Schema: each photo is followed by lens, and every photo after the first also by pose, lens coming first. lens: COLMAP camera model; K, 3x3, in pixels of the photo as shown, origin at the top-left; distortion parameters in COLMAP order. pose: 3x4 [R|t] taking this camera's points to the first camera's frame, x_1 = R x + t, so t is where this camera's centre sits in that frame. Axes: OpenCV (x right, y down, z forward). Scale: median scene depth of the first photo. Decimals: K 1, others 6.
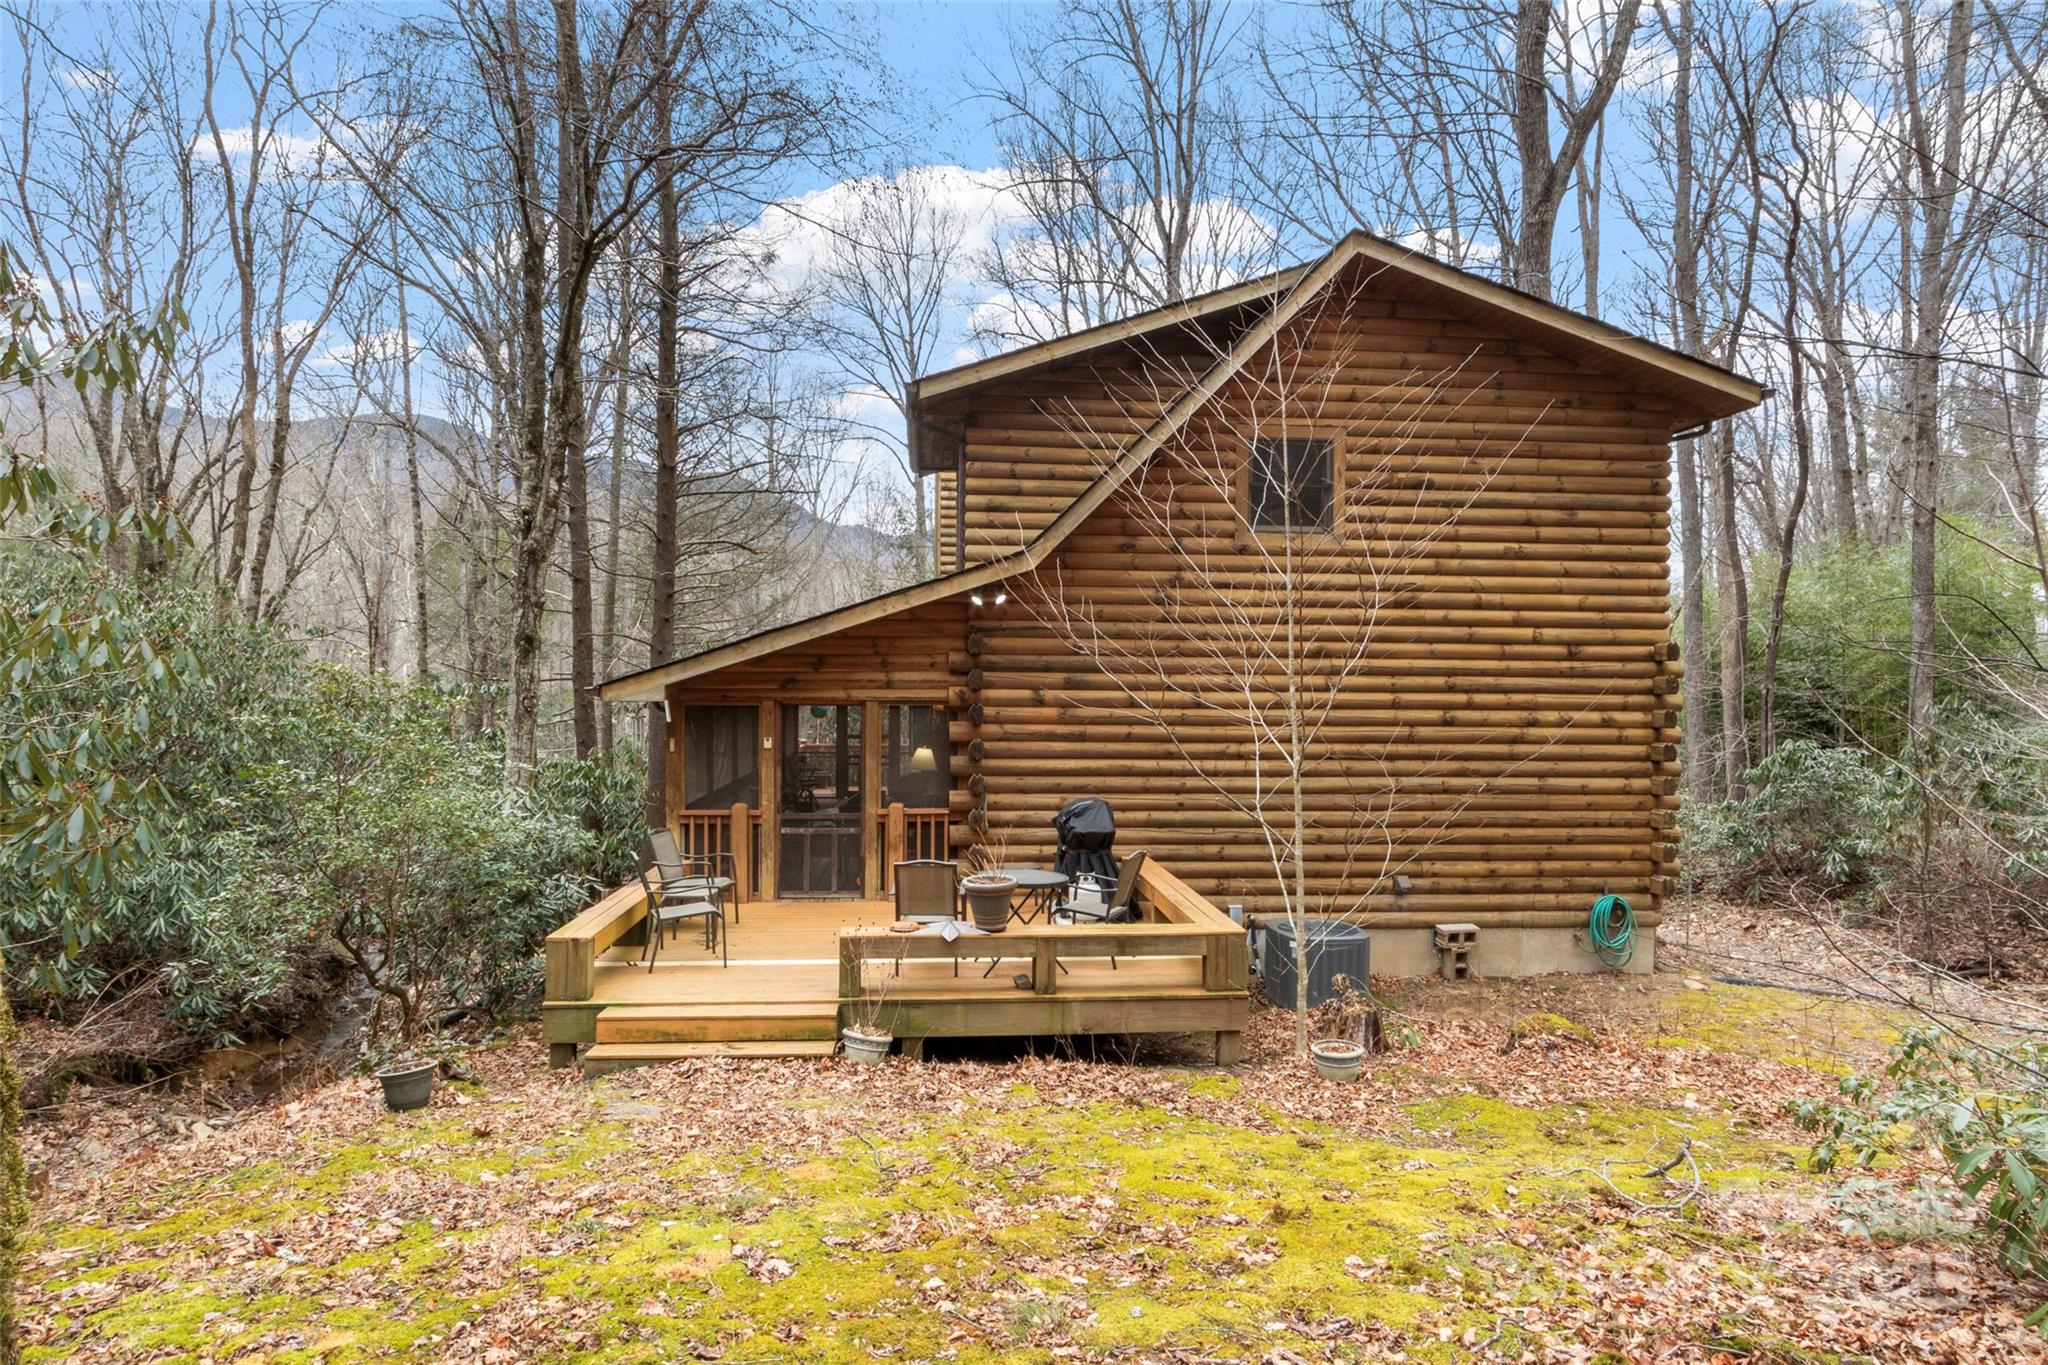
lens RADIAL K [[1142.8, 0, 1022.1], [0, 1142.8, 692.2], [0, 0, 1]] dist [0.005400, 0.000241]
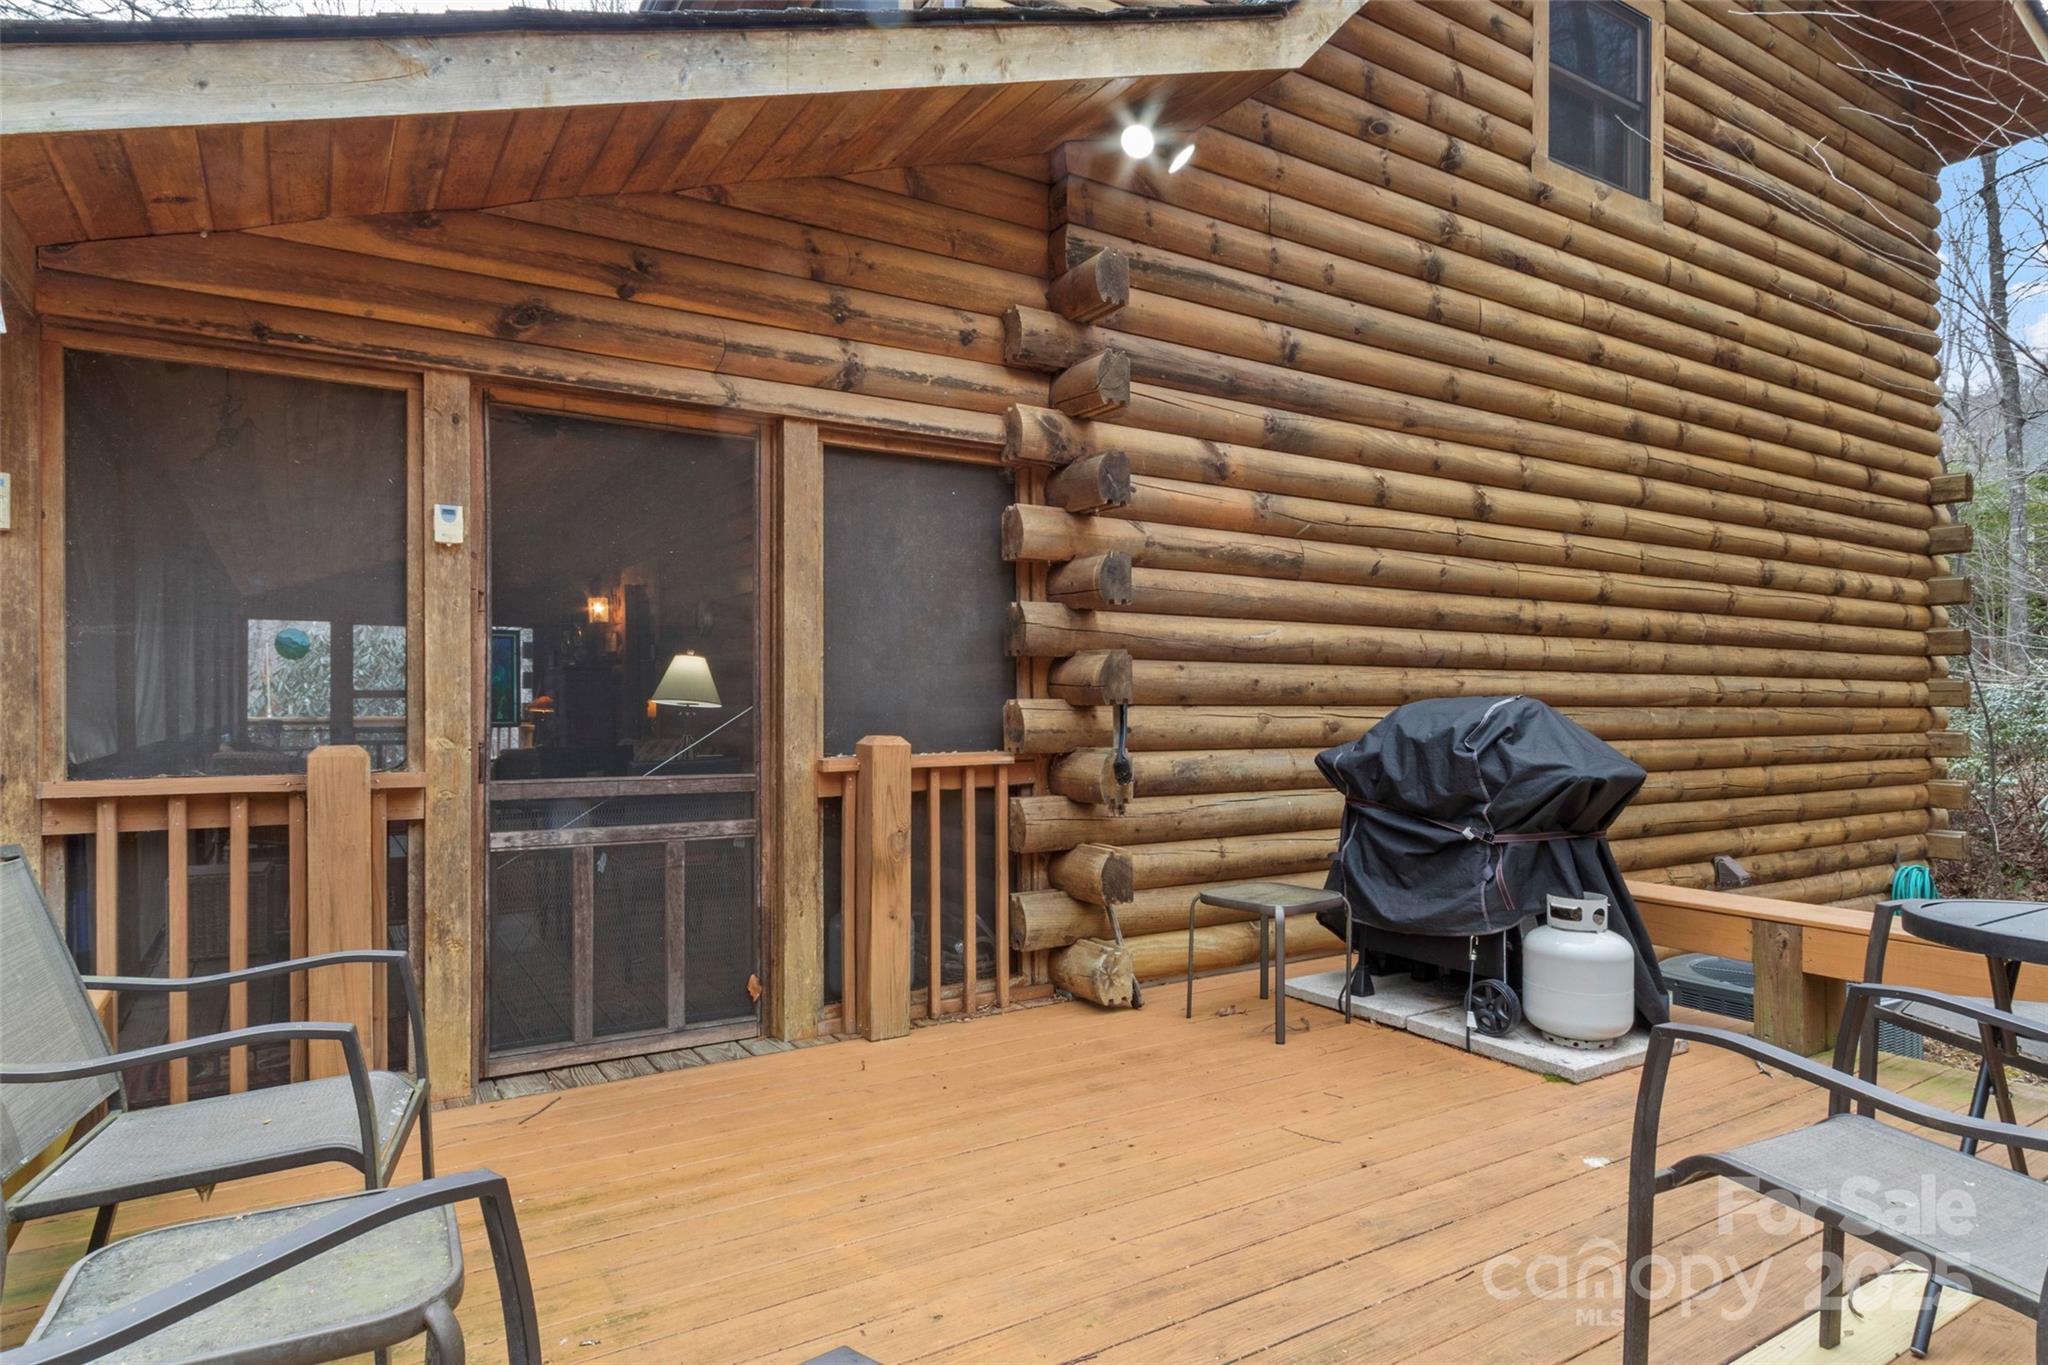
lens RADIAL K [[1142.8, 0, 1018.6], [0, 1142.8, 685.4], [0, 0, 1]] dist [0.005400, 0.000241]
pose [[0.890466, 0.001839, 0.455045, -0.215595], [-0.001293, 0.999998, -0.001510, 0.079532], [-0.455047, 0.000756, 0.890467, 0.661928]]
